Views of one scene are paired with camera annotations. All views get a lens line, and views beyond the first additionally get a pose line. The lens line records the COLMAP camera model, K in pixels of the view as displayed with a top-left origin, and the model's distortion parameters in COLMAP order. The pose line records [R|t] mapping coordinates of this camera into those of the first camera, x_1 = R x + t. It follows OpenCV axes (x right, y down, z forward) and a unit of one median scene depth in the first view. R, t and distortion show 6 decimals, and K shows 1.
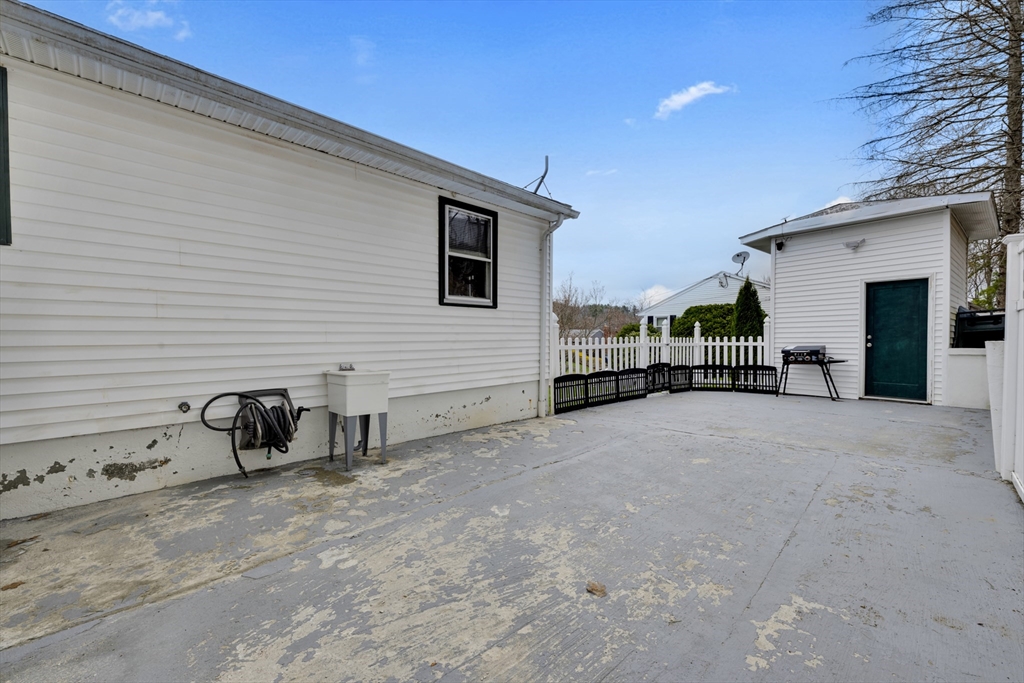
lens RADIAL K [[722.3, 0, 512.2], [0, 722.3, 339.7], [0, 0, 1]] dist [-0.001652, -0.002183]
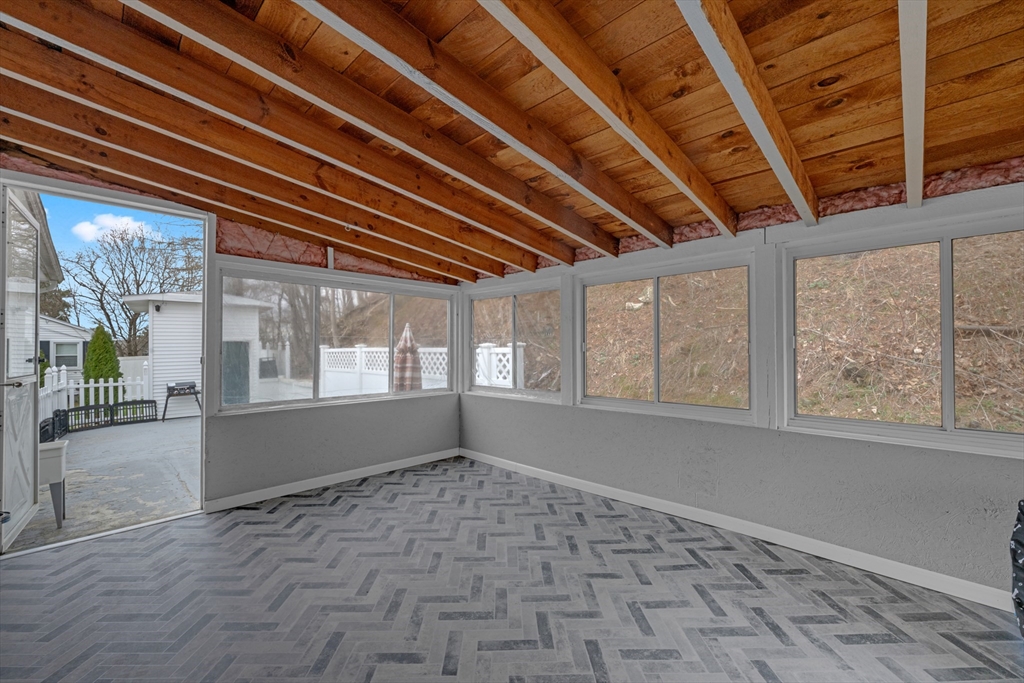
lens RADIAL K [[722.3, 0, 512.7], [0, 722.3, 343.6], [0, 0, 1]] dist [-0.001652, -0.002183]
pose [[-0.529435, 0.021005, 0.848091, -1.067373], [0.016009, 0.999763, -0.014768, -0.034675], [-0.848200, 0.005758, -0.529646, 1.121114]]
